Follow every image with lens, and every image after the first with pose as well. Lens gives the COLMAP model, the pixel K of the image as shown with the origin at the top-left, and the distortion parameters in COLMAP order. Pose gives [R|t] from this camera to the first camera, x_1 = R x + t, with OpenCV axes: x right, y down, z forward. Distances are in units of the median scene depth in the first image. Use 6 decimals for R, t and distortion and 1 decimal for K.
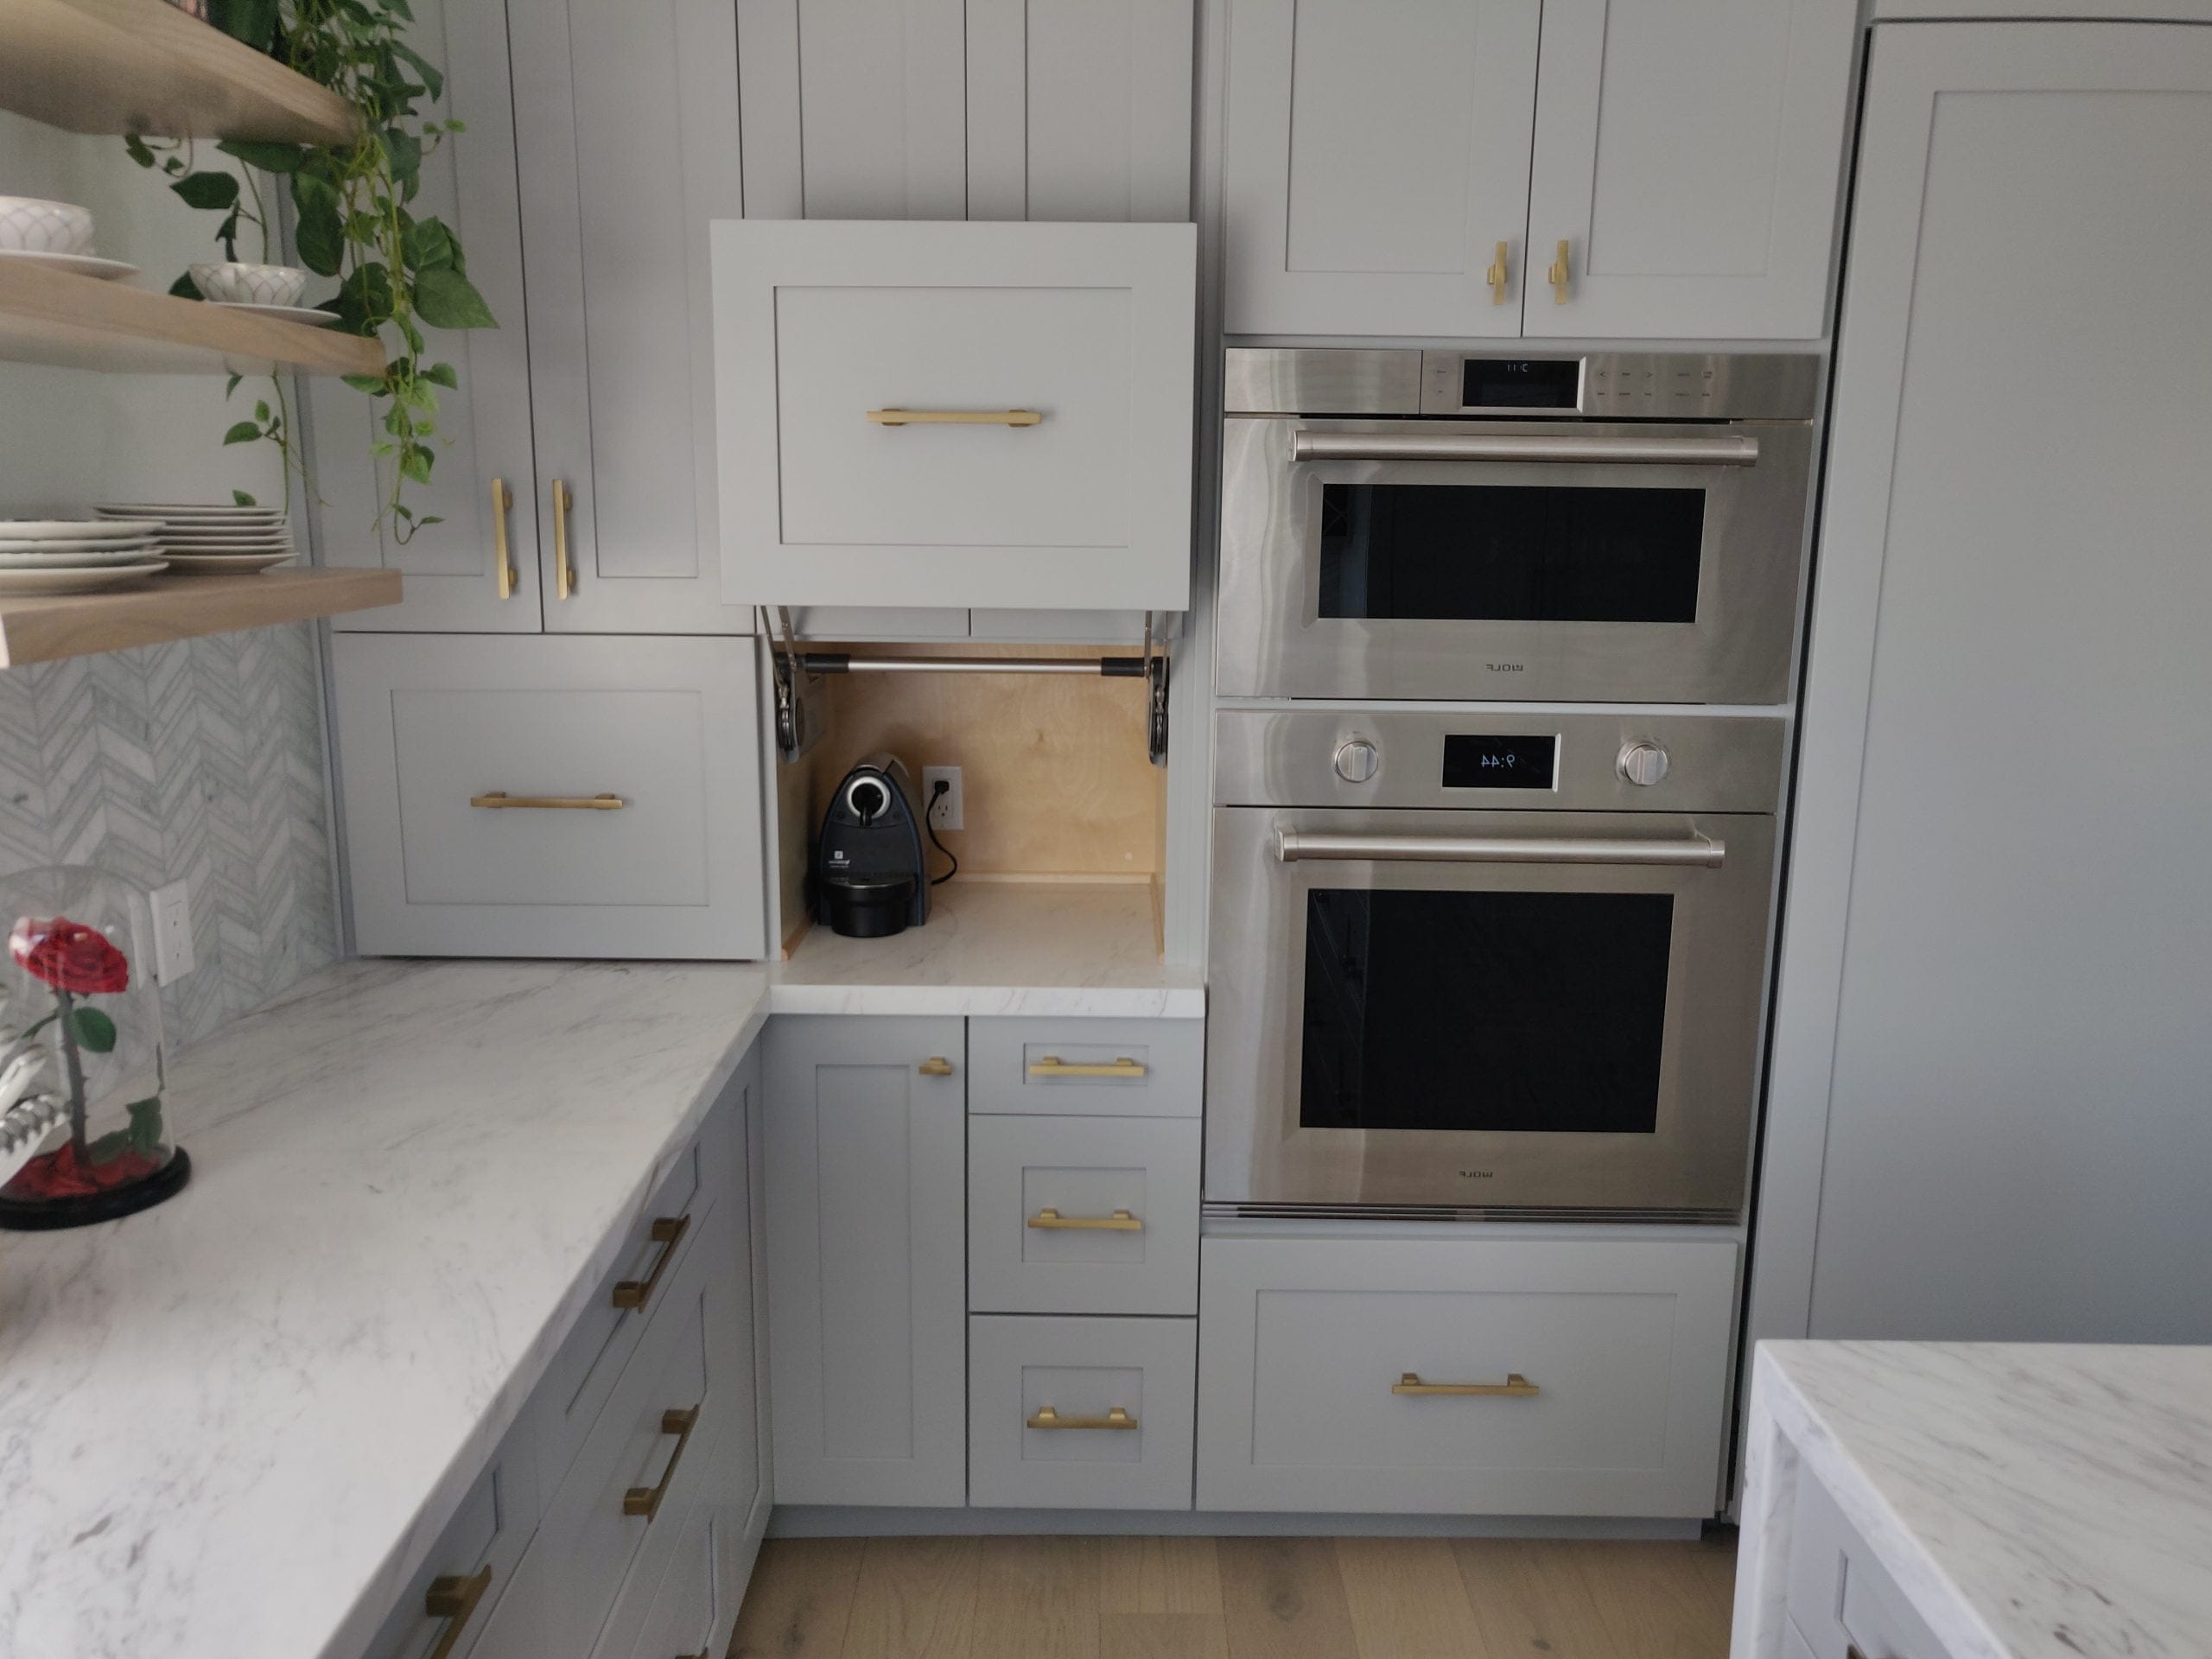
lens RADIAL K [[1715.1, 0, 1085.8], [0, 1715.1, 838.2], [0, 0, 1]] dist [-0.011788, 0.063221]
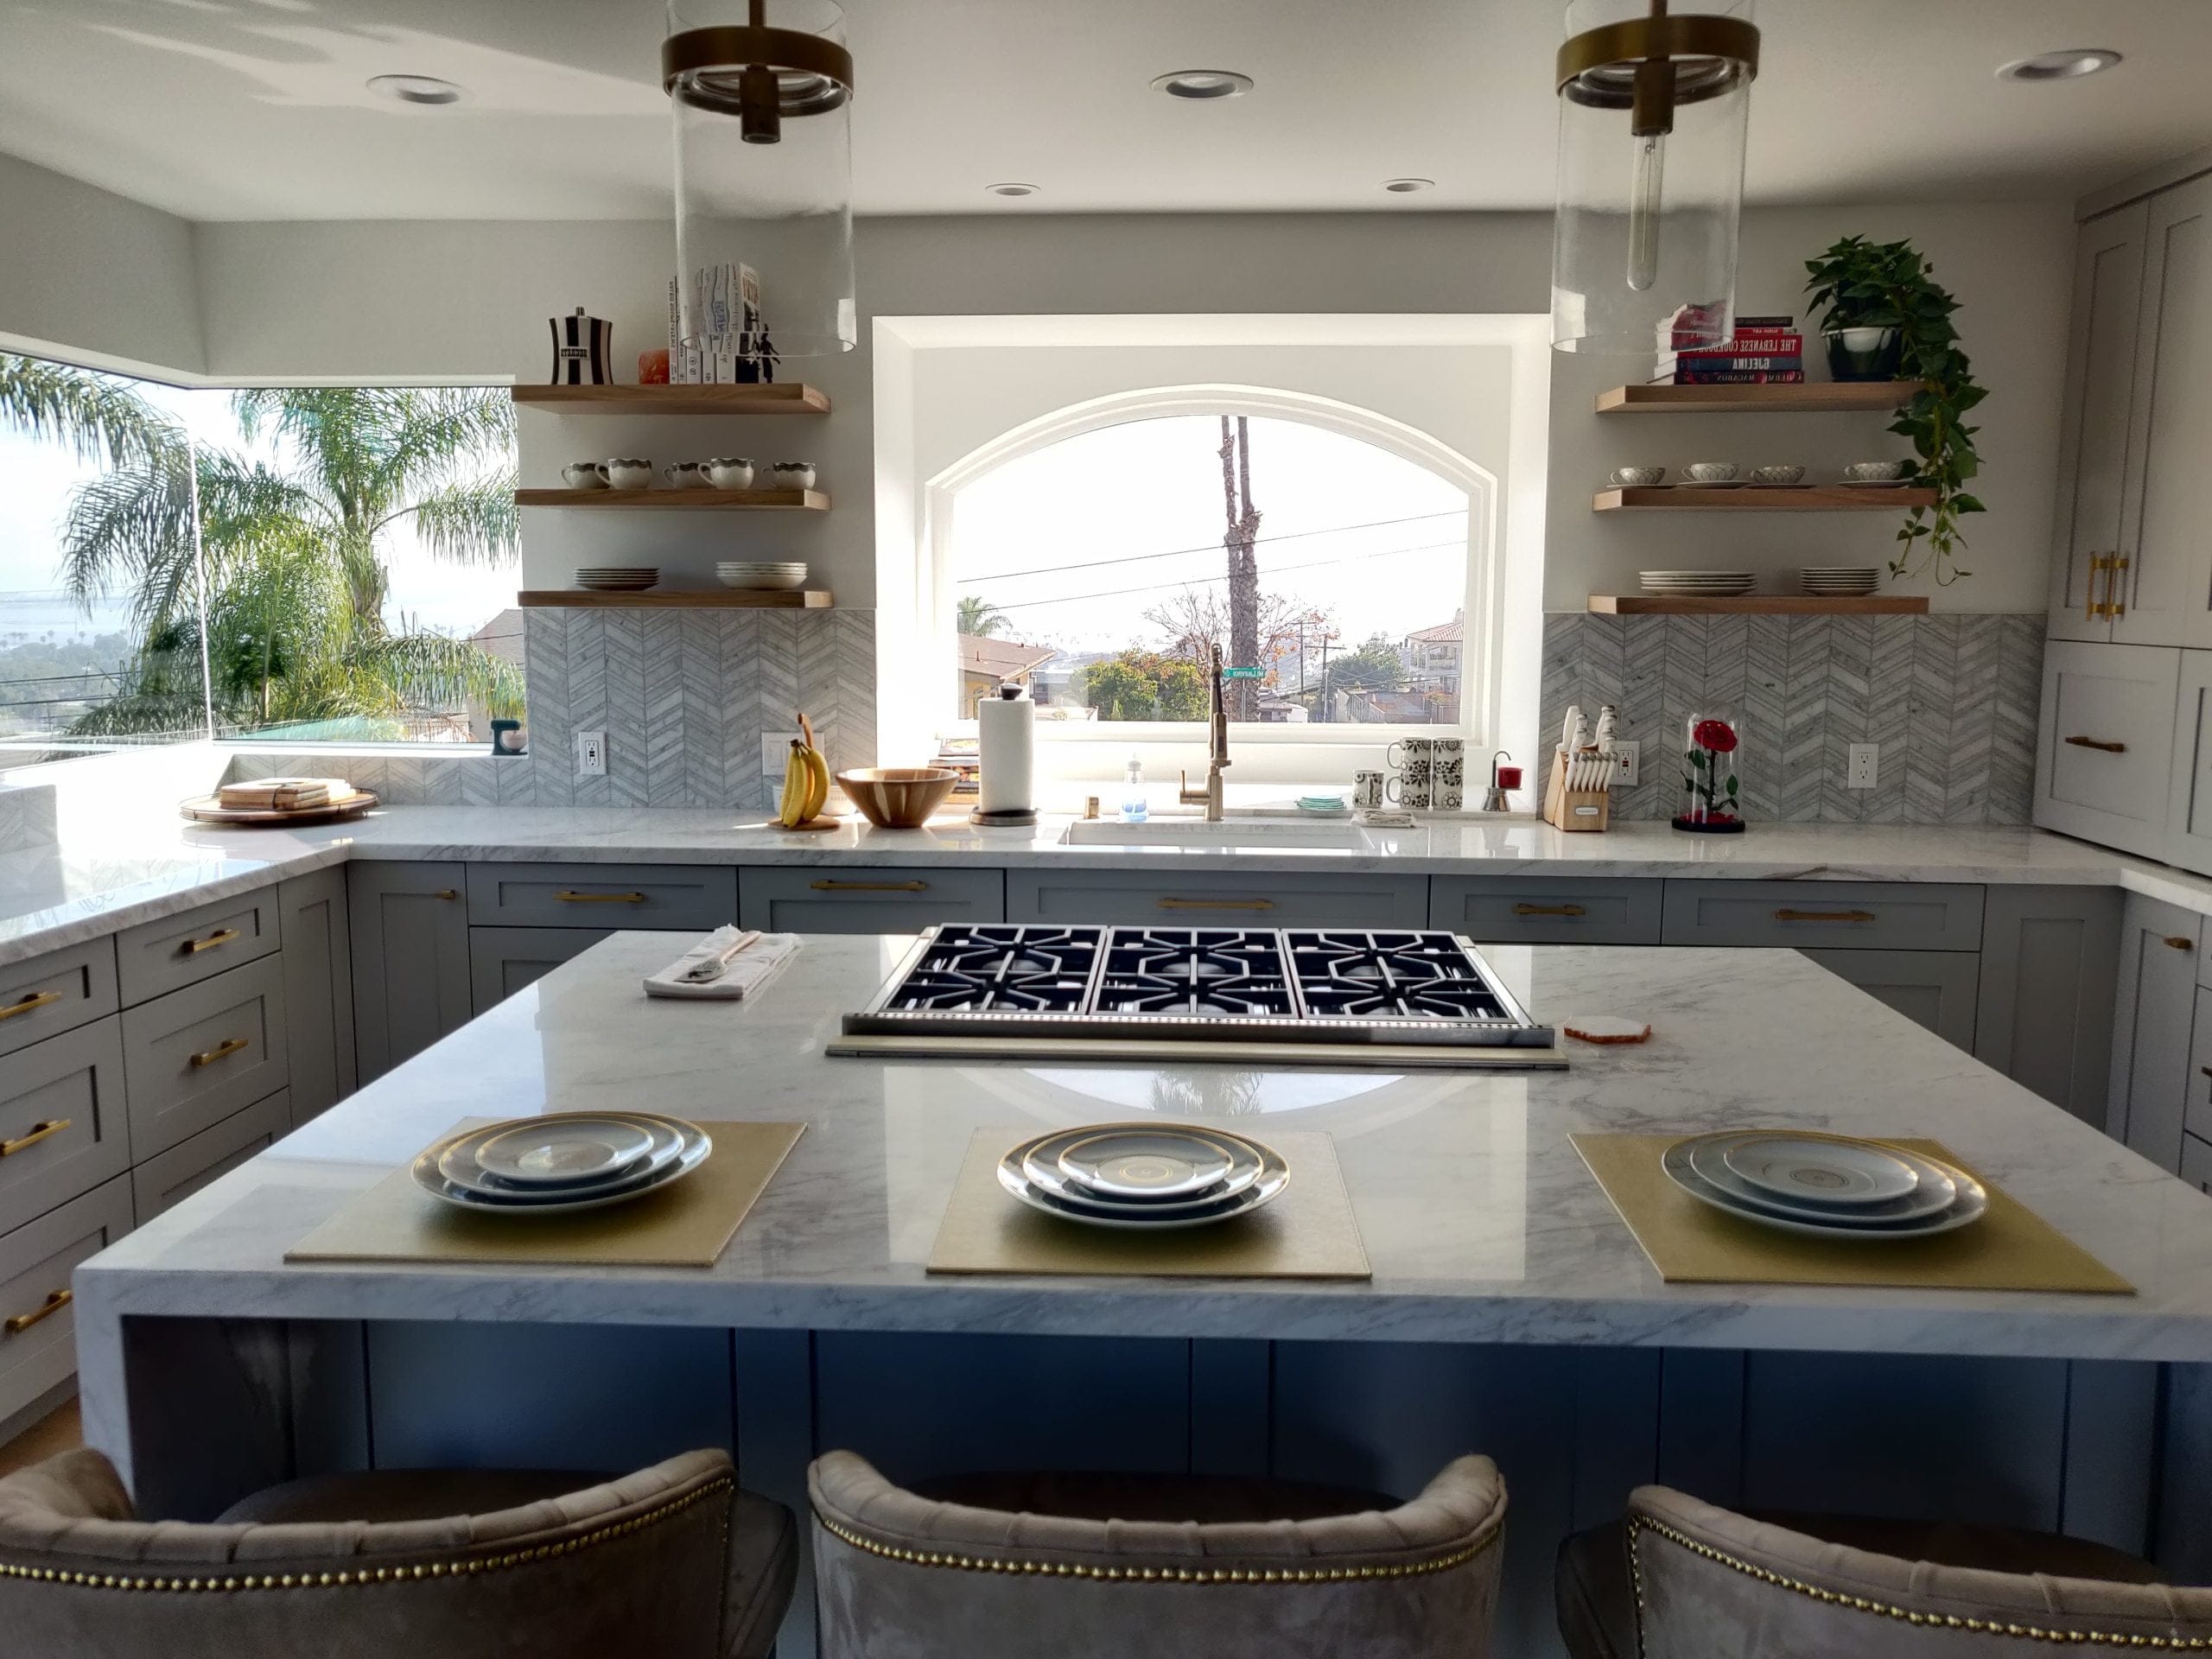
lens RADIAL K [[1715.1, 0, 1102.8], [0, 1715.1, 811.4], [0, 0, 1]] dist [-0.011788, 0.063221]
pose [[-0.056211, 0.118960, -0.991307, 1.510534], [-0.202477, 0.970887, 0.127991, 0.025361], [0.977673, 0.207911, -0.030488, 0.137087]]
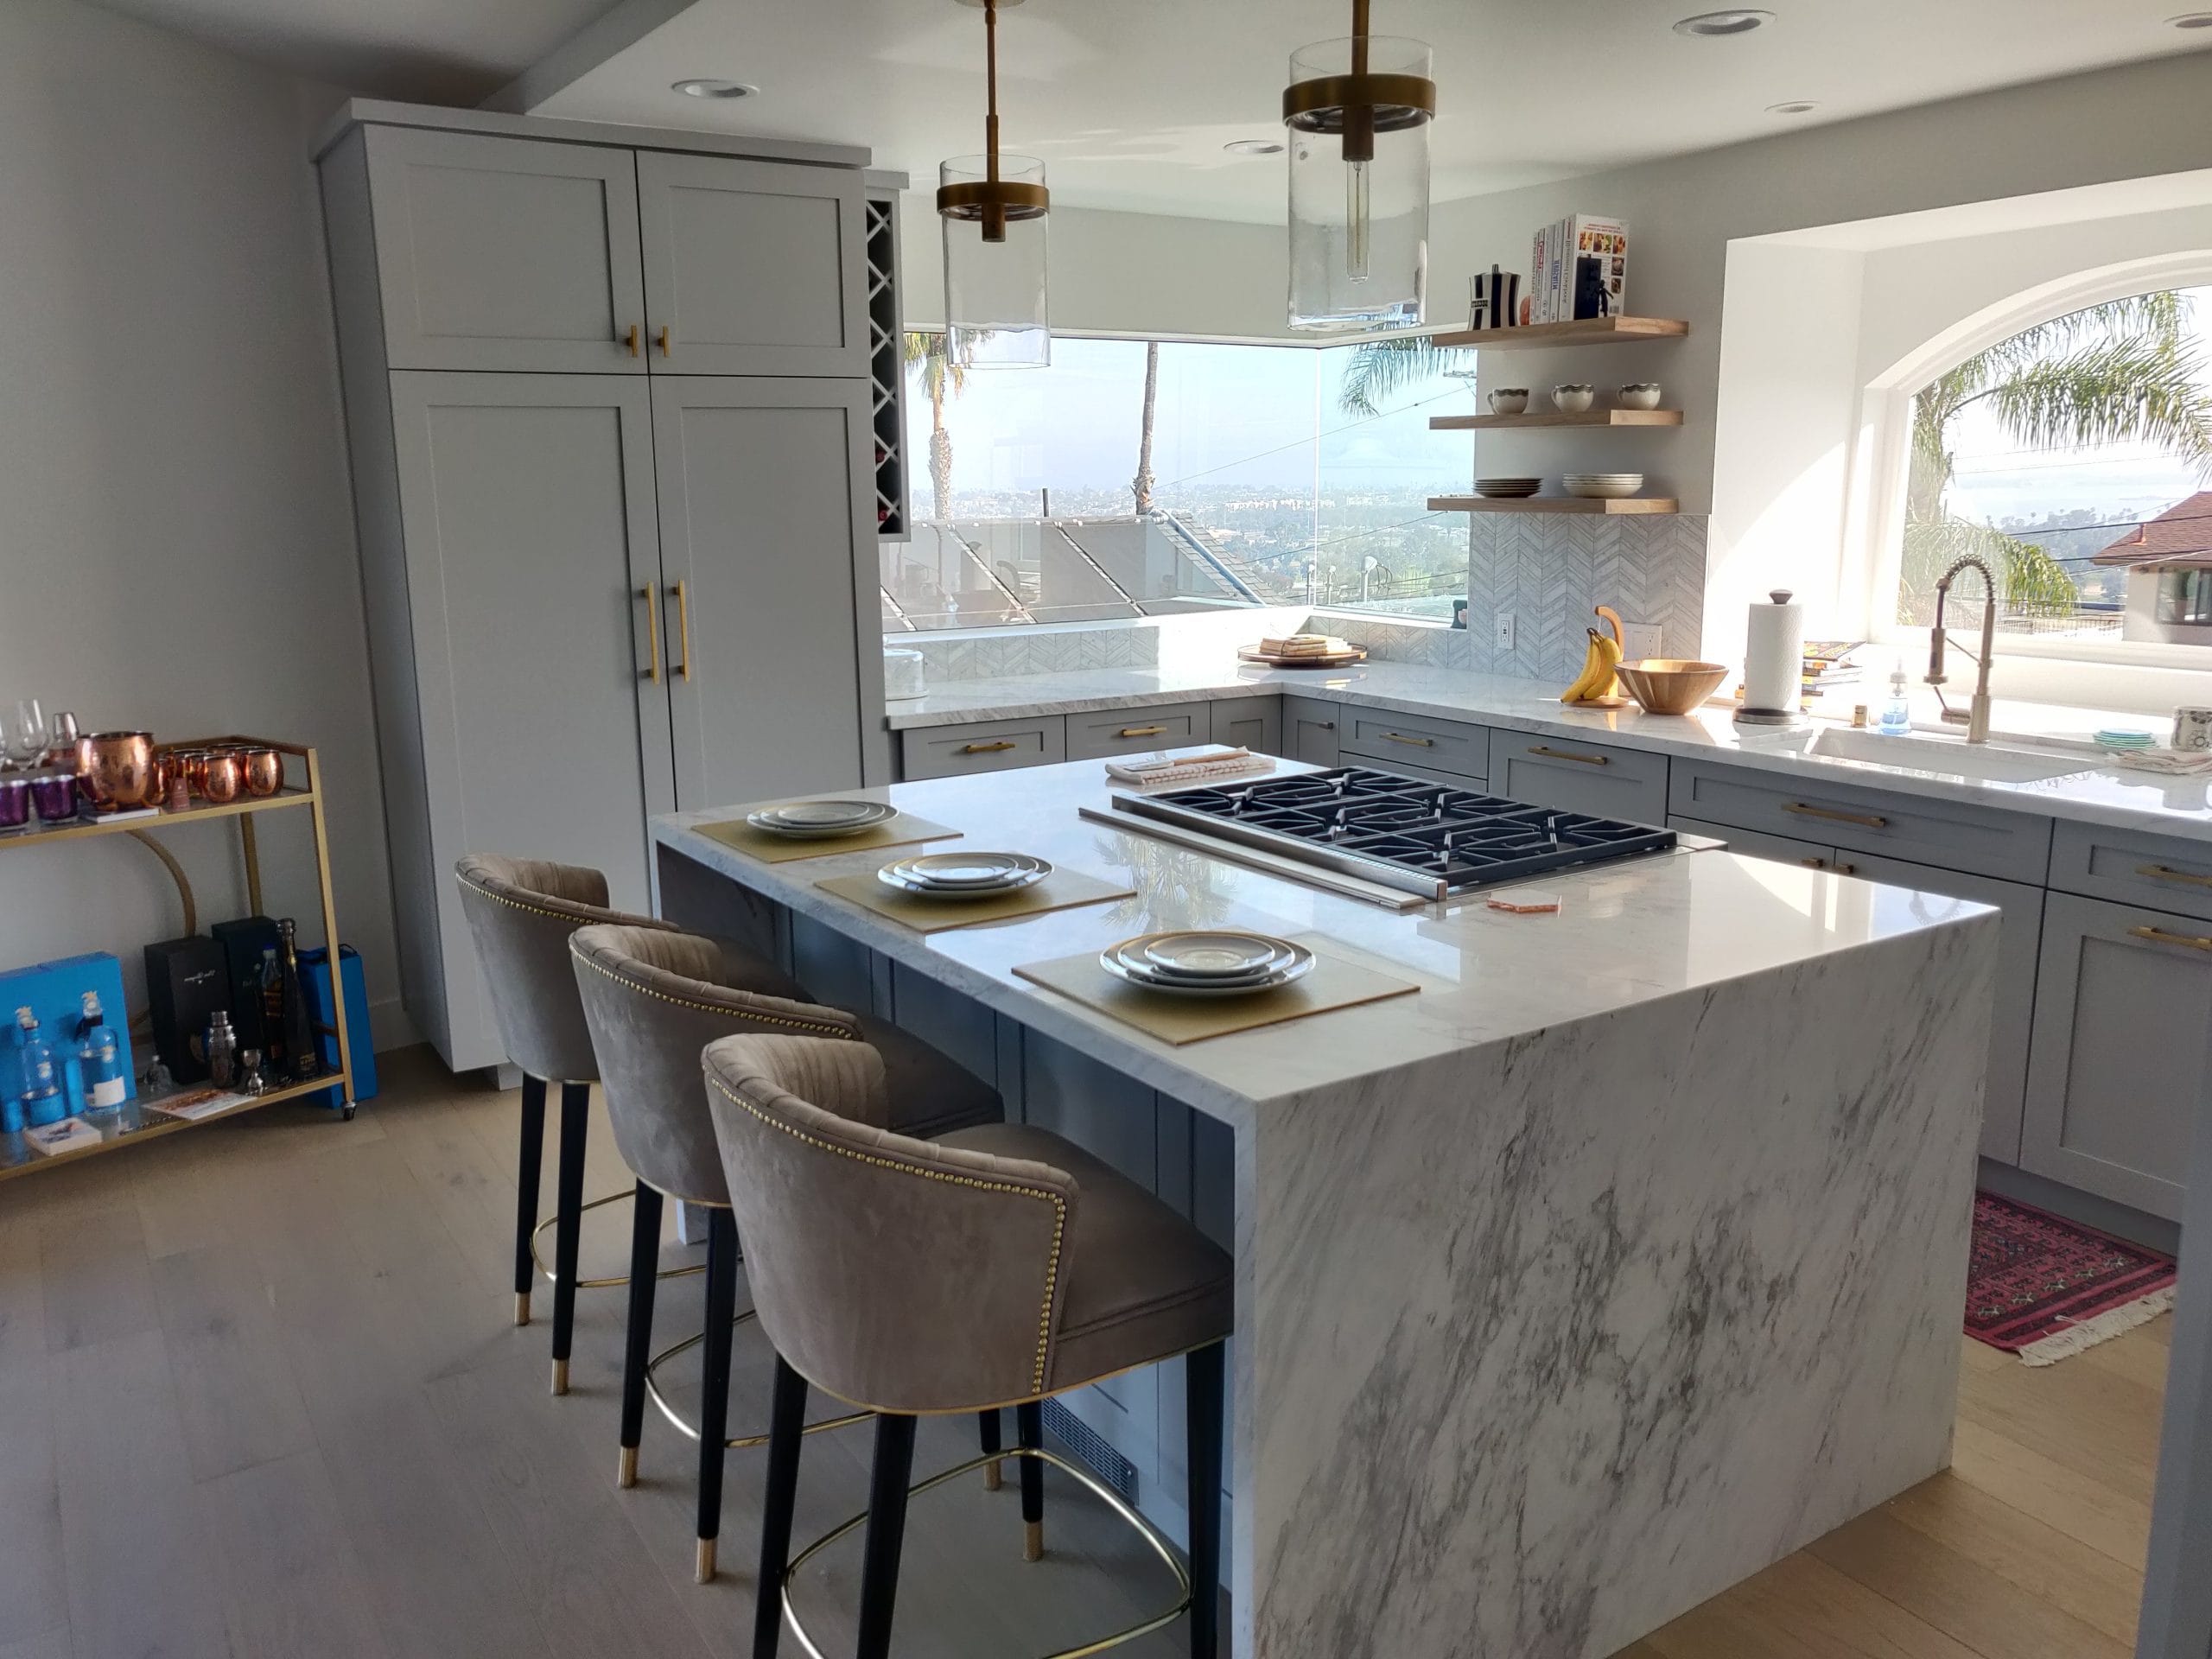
lens RADIAL K [[1715.1, 0, 1109.2], [0, 1715.1, 826.2], [0, 0, 1]] dist [-0.011788, 0.063221]
pose [[-0.833969, 0.108149, -0.541110, 1.374783], [-0.110178, 0.928226, 0.355328, -0.216605], [0.540700, 0.355951, -0.762196, 1.155264]]
